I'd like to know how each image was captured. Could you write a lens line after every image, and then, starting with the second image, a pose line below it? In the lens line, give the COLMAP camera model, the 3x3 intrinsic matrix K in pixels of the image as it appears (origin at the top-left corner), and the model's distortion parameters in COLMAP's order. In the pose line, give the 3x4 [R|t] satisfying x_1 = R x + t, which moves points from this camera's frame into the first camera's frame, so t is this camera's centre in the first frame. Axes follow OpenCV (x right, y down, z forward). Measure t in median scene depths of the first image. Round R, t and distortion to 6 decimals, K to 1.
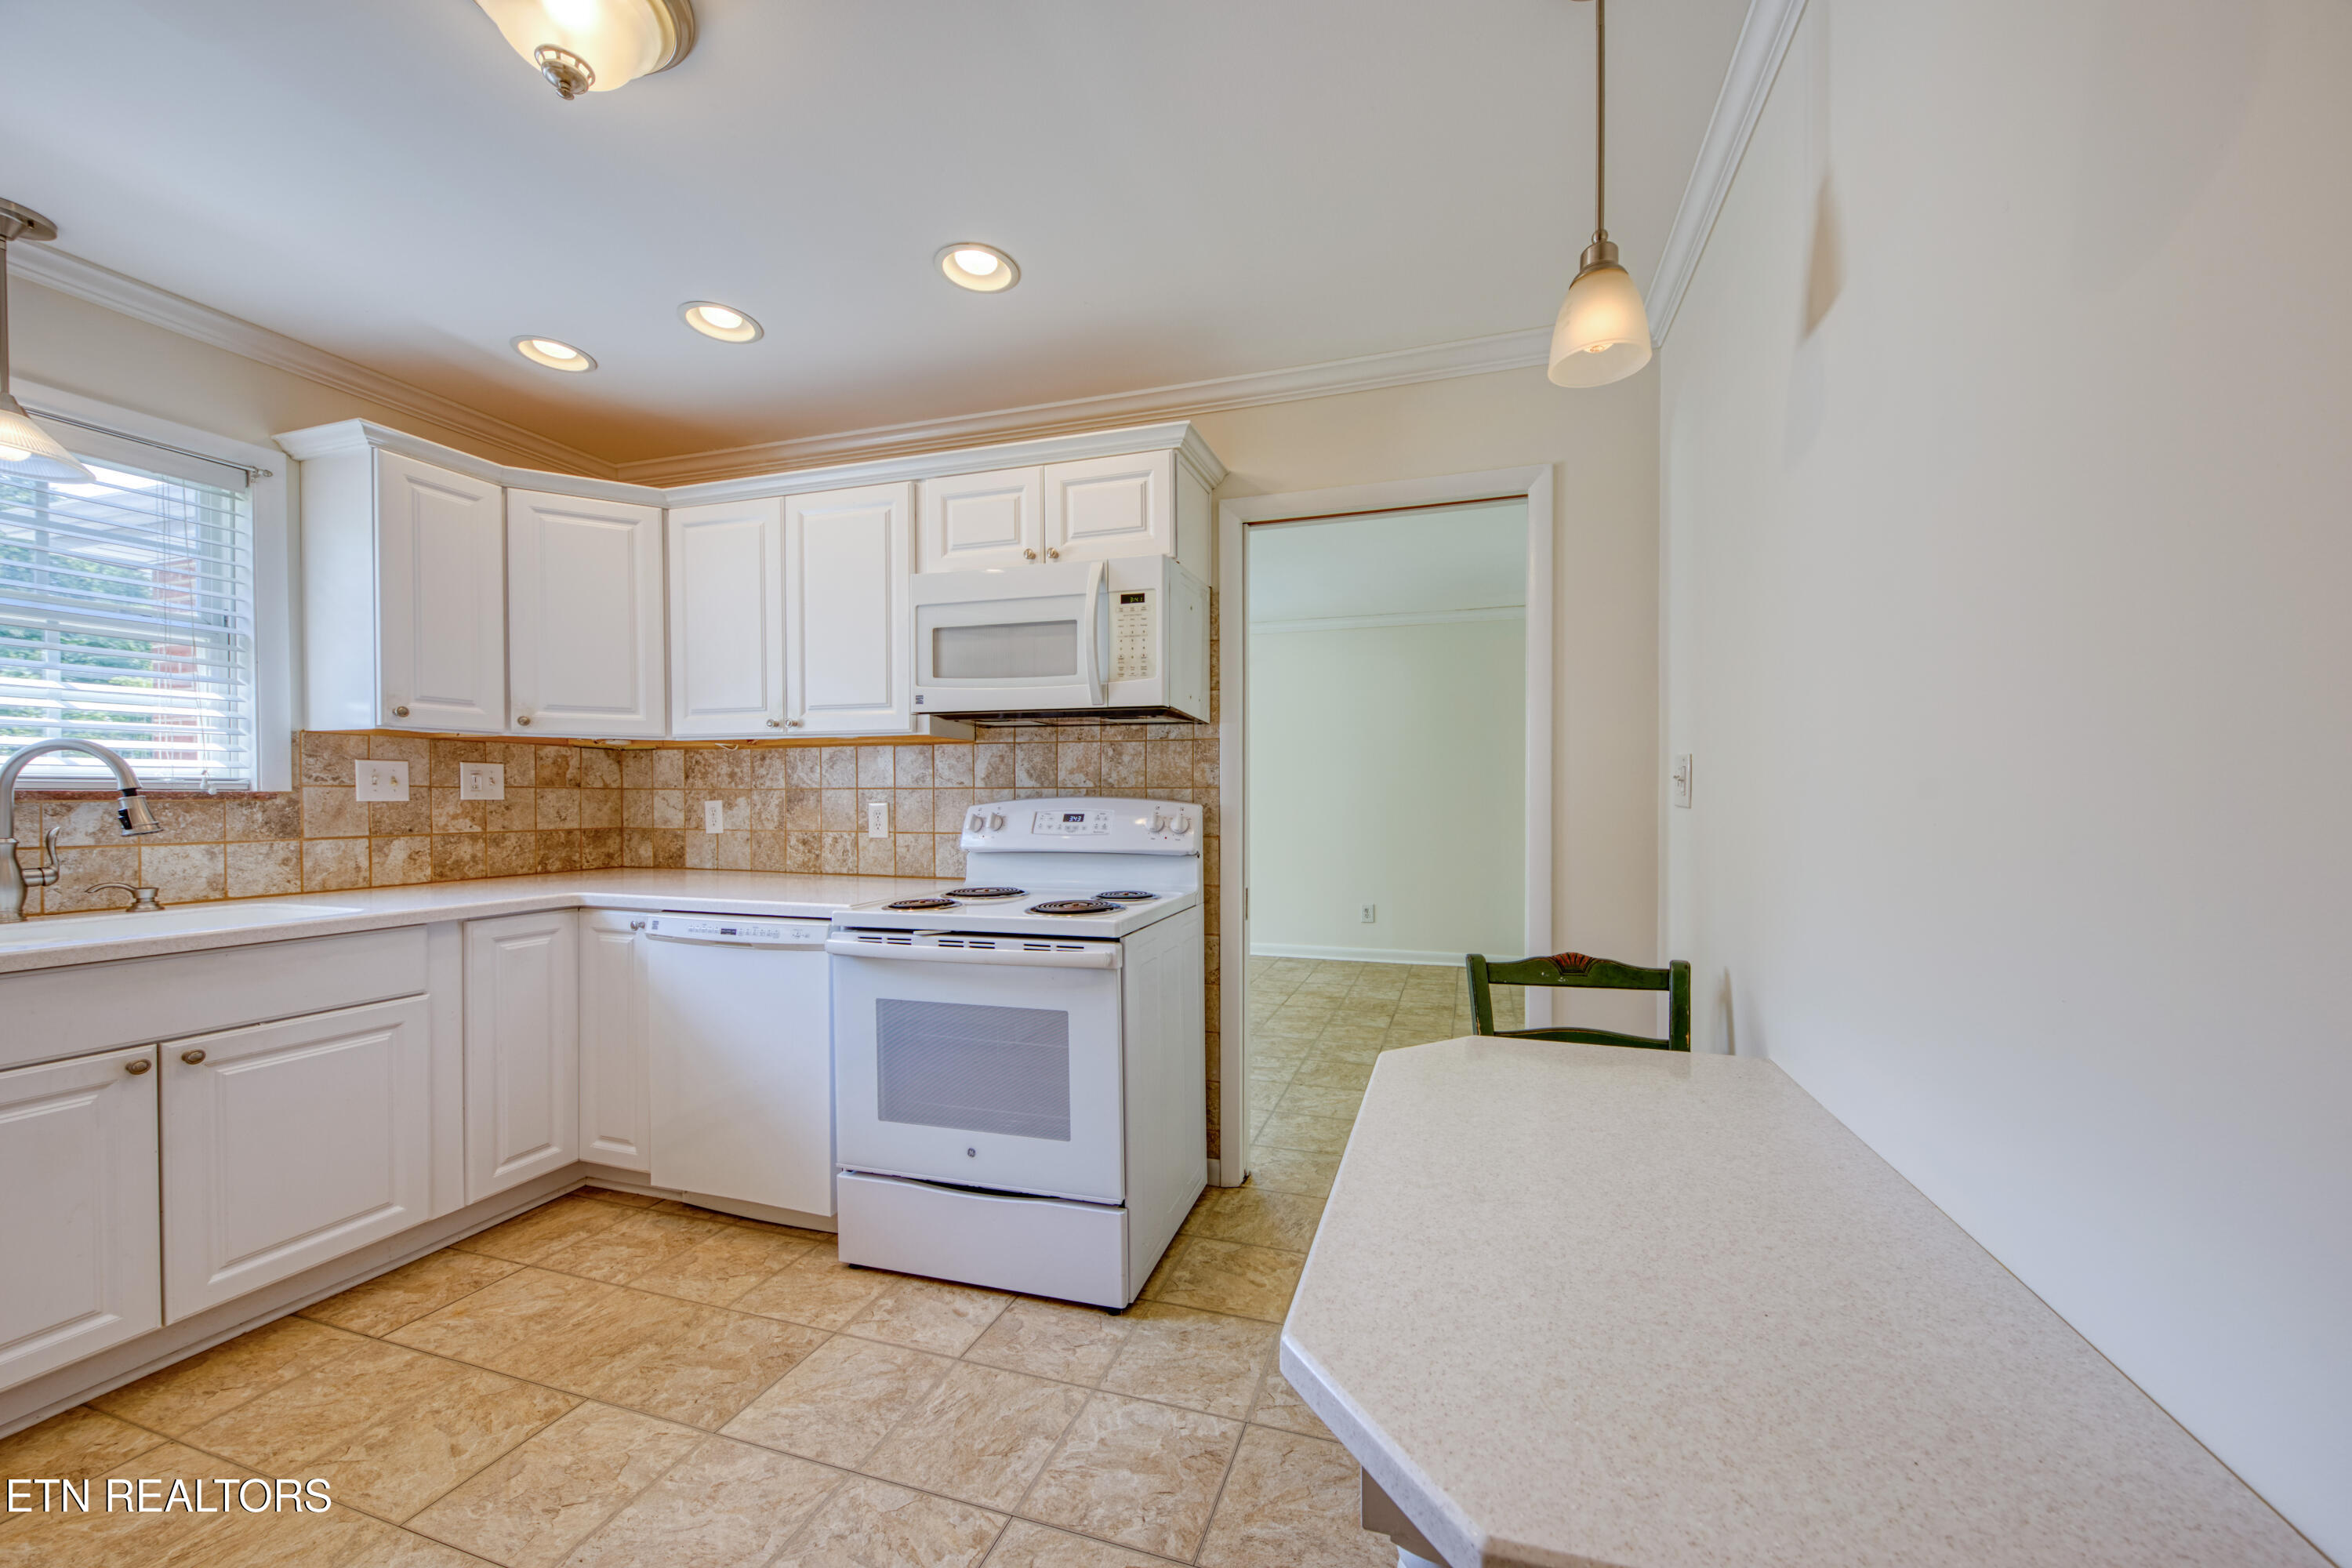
lens RADIAL K [[824.9, 0, 1231.5], [0, 824.9, 803.9], [0, 0, 1]] dist [0.013725, -0.006562]
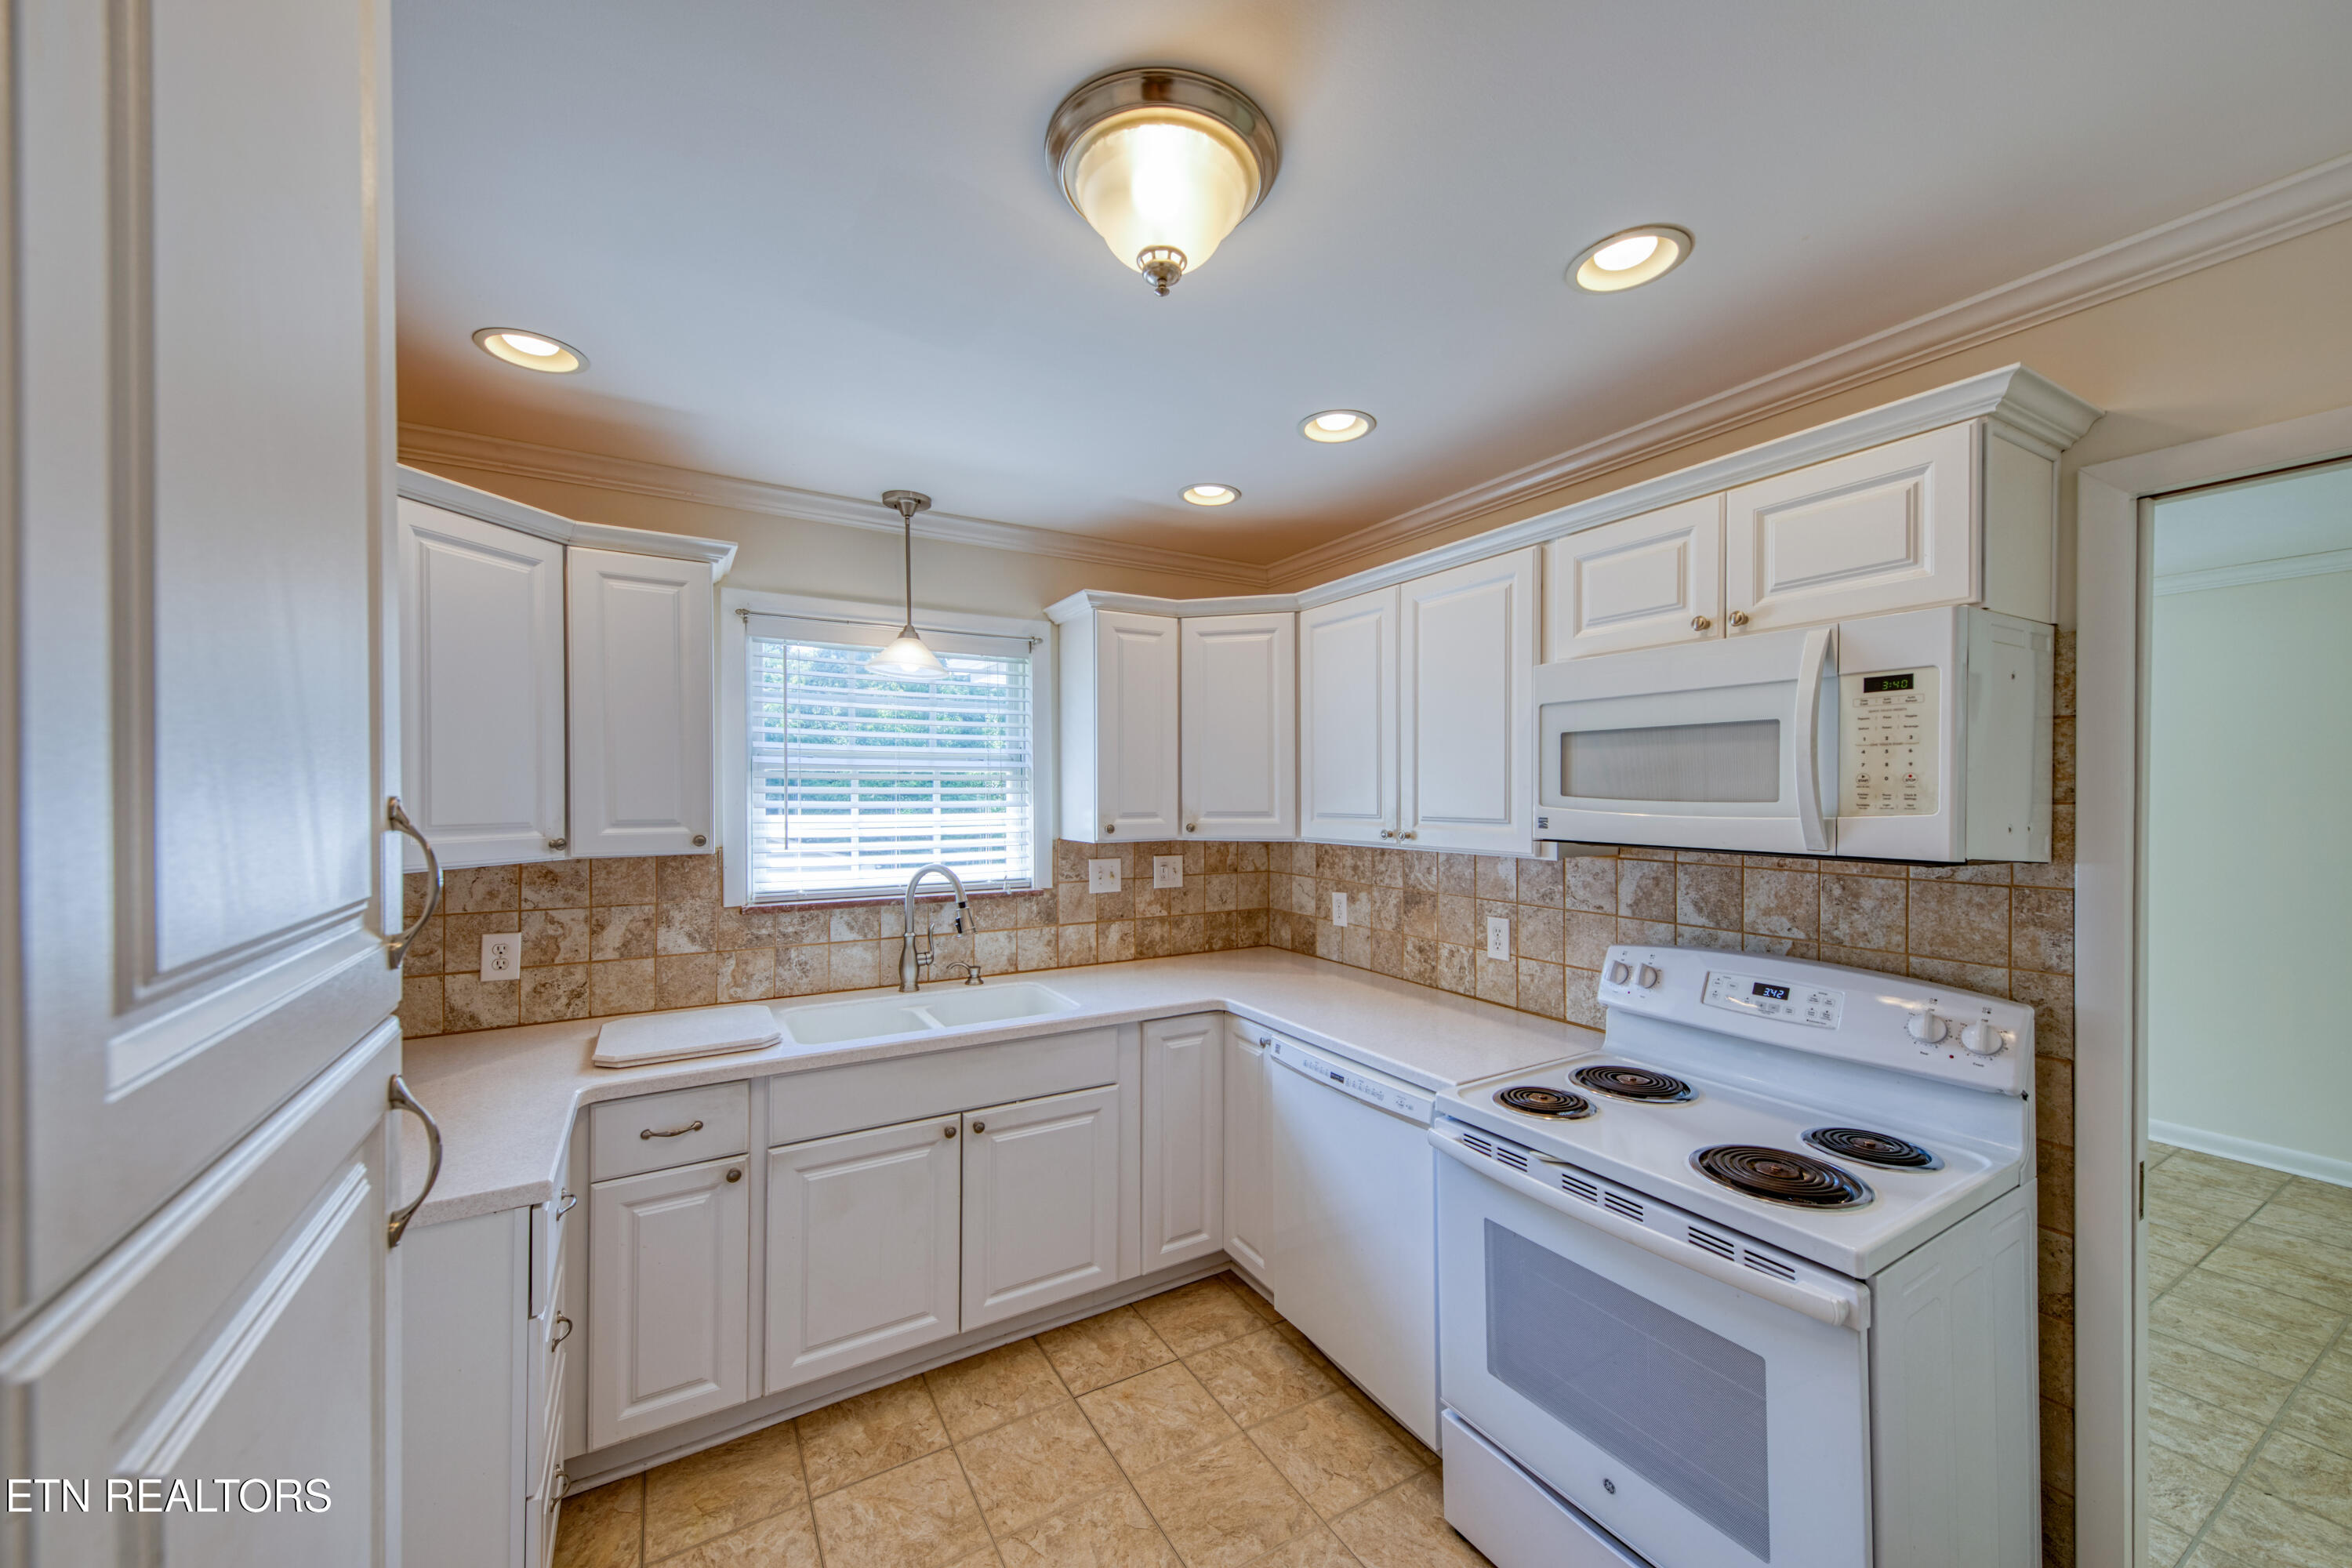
lens RADIAL K [[886.3, 0, 1210.9], [0, 886.3, 799.9], [0, 0, 1]] dist [0.028043, -0.006783]
pose [[0.739599, 0.004969, -0.673029, -0.036725], [-0.006747, 0.999977, -0.000031, -0.139600], [0.673014, 0.004563, 0.739616, 0.145853]]
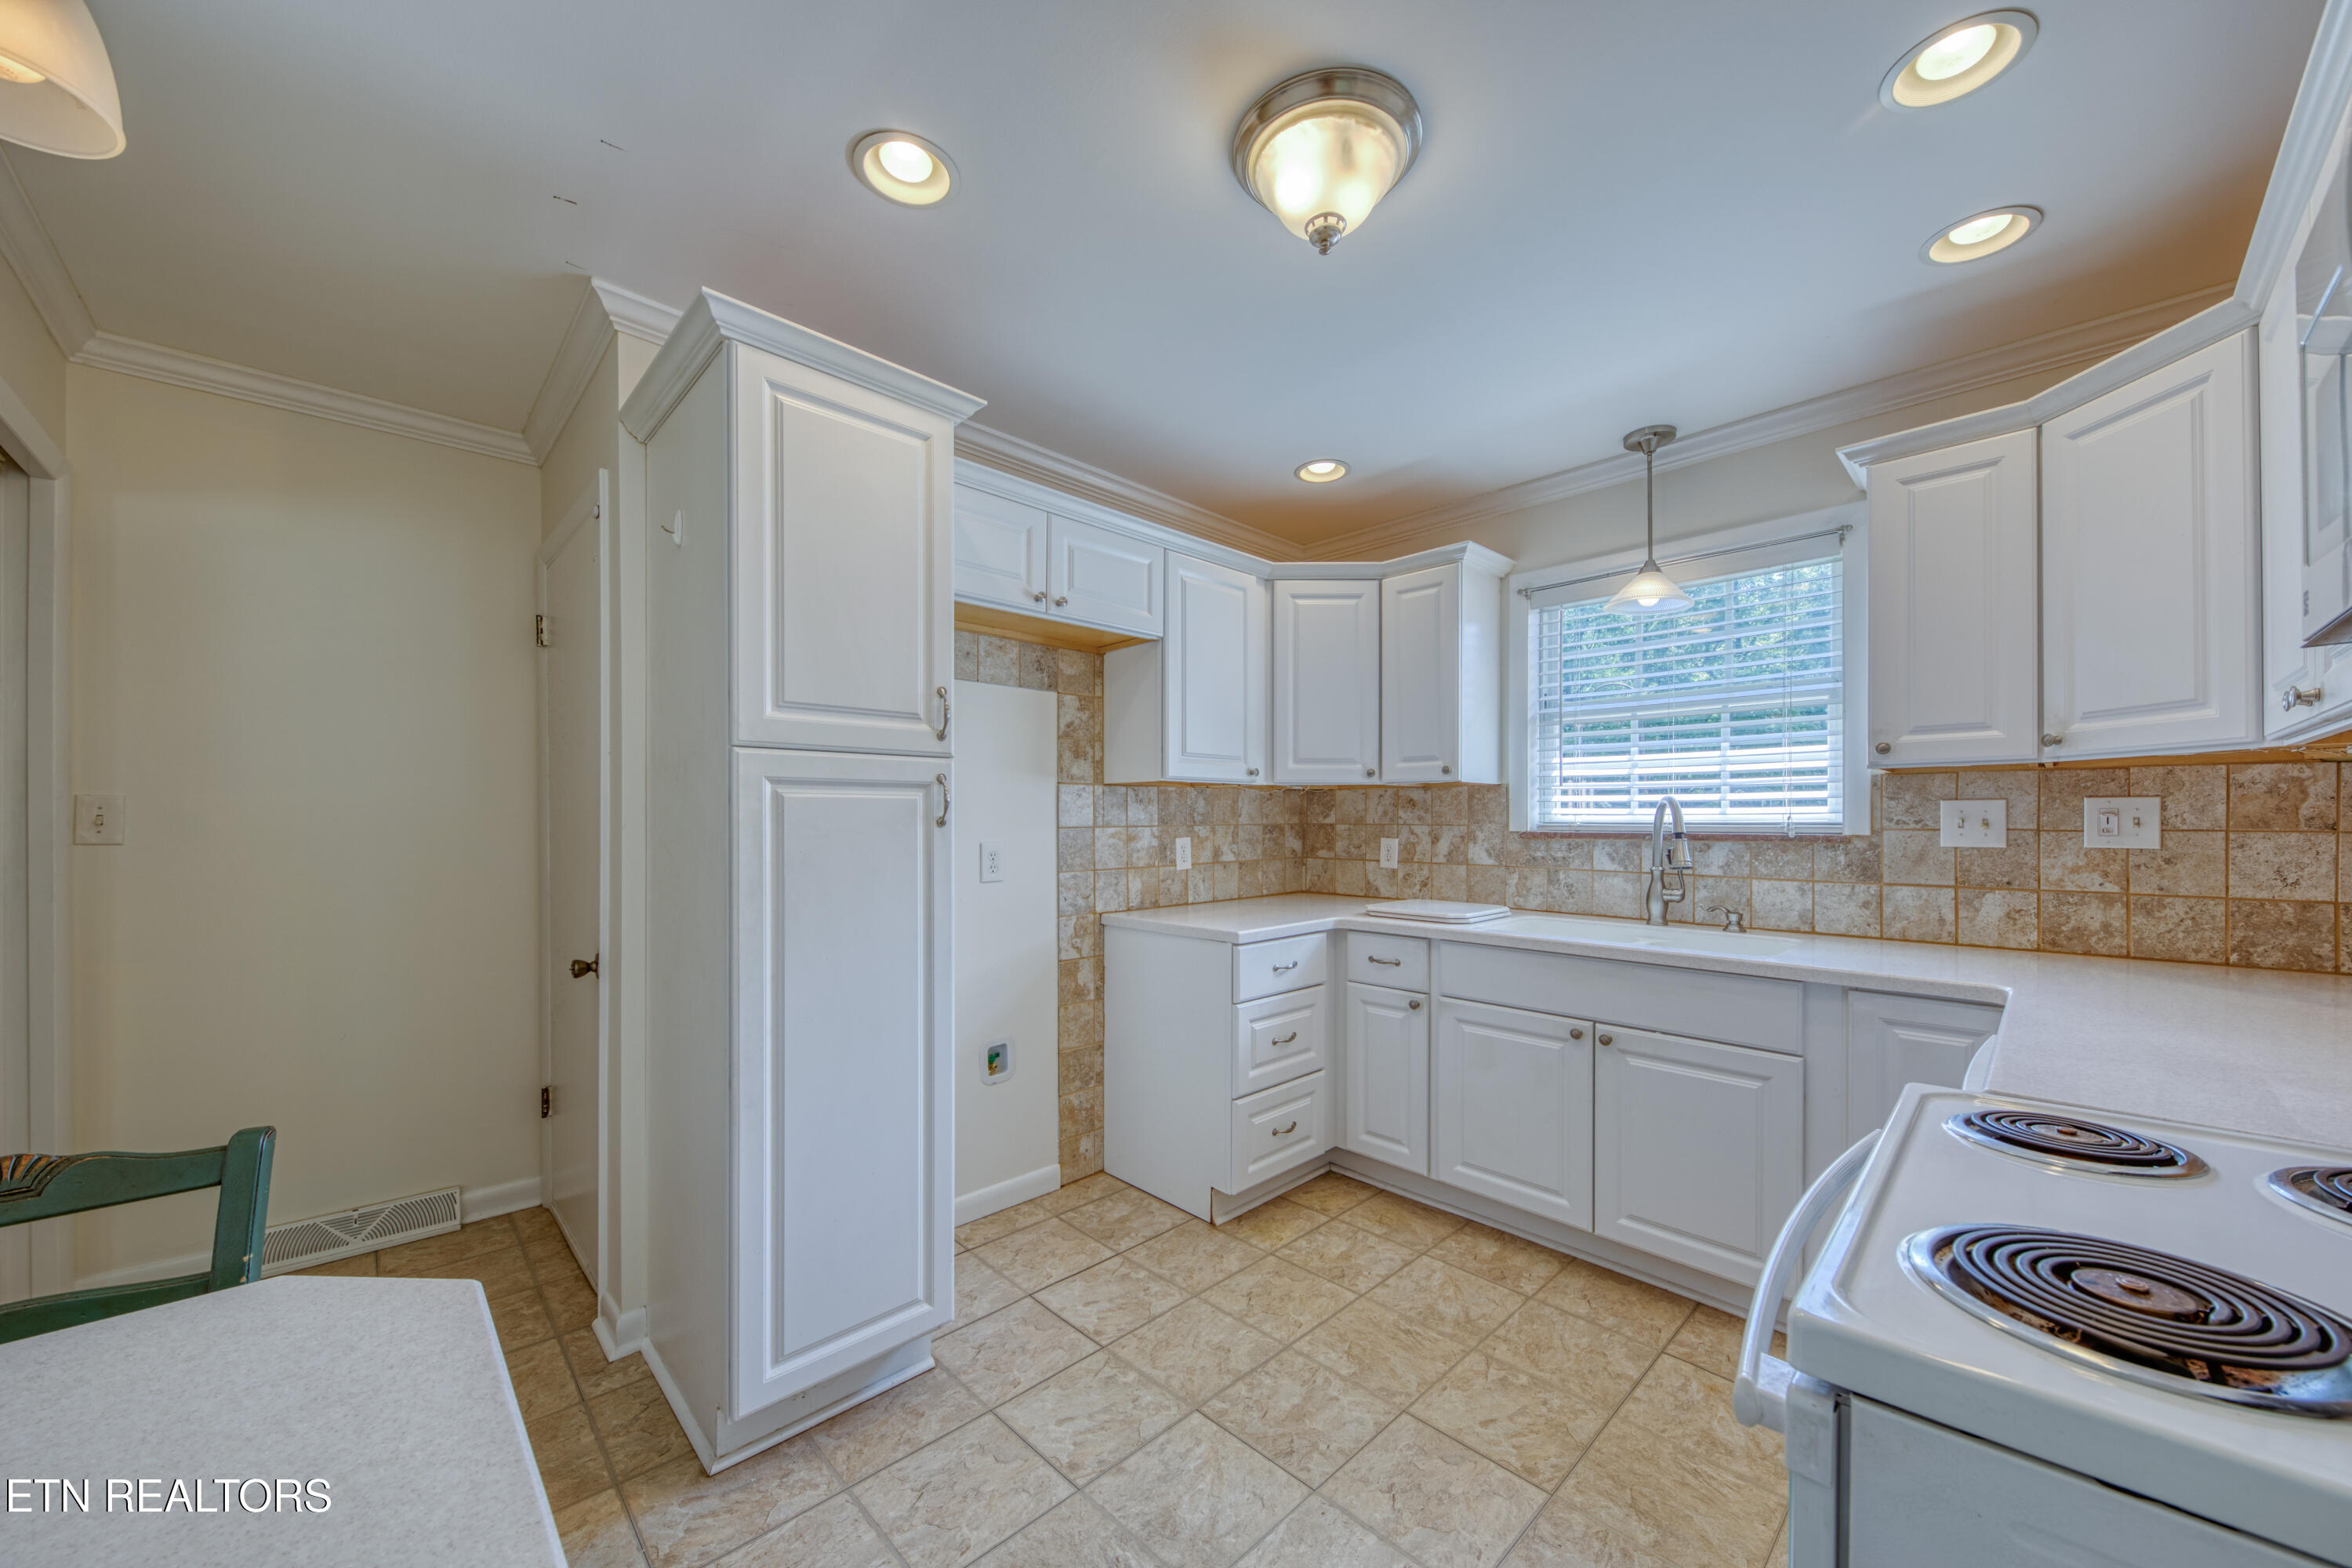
lens RADIAL K [[856.4, 0, 1147.9], [0, 856.4, 822.4], [0, 0, 1]] dist [0.011719, -0.007981]
pose [[-0.513865, 0.001593, -0.857869, 0.188980], [-0.009477, 0.999927, 0.007533, -0.027602], [0.857819, 0.012001, -0.513812, 0.725093]]
